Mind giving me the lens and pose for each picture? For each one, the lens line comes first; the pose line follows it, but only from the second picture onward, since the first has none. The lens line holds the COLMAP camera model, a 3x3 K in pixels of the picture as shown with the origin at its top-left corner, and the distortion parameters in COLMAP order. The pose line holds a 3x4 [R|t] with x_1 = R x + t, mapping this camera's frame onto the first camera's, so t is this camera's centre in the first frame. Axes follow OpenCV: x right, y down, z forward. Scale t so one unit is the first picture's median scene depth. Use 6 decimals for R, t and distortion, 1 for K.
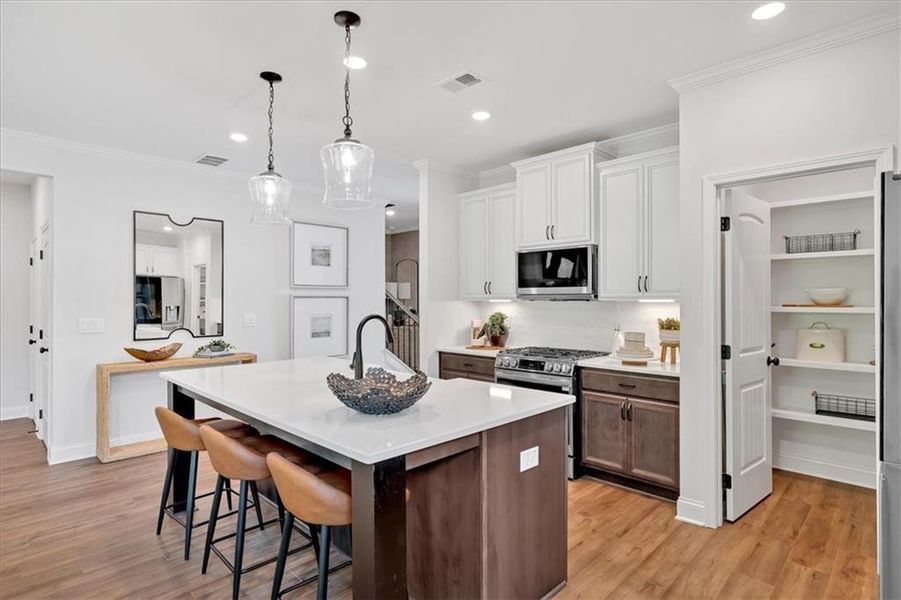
lens RADIAL K [[467.1, 0, 450.5], [0, 467.1, 300.0], [0, 0, 1]] dist [0.004169, 0.000687]
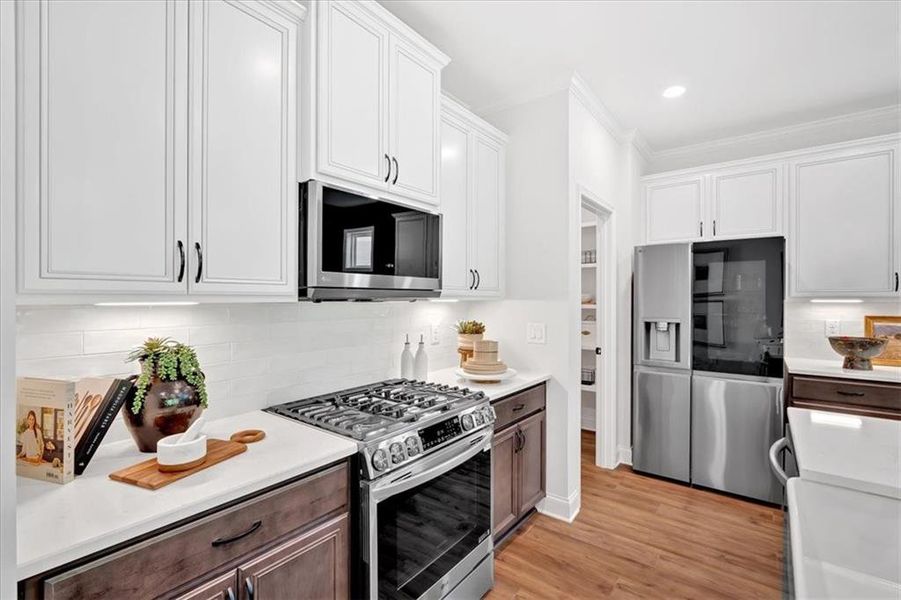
lens RADIAL K [[403.7, 0, 451.0], [0, 403.7, 296.6], [0, 0, 1]] dist [-0.002244, 0.000016]
pose [[-0.127236, 0.005830, 0.991855, -0.249845], [0.001591, 0.999983, -0.005674, -0.001026], [-0.991871, 0.000856, -0.127243, 1.043013]]
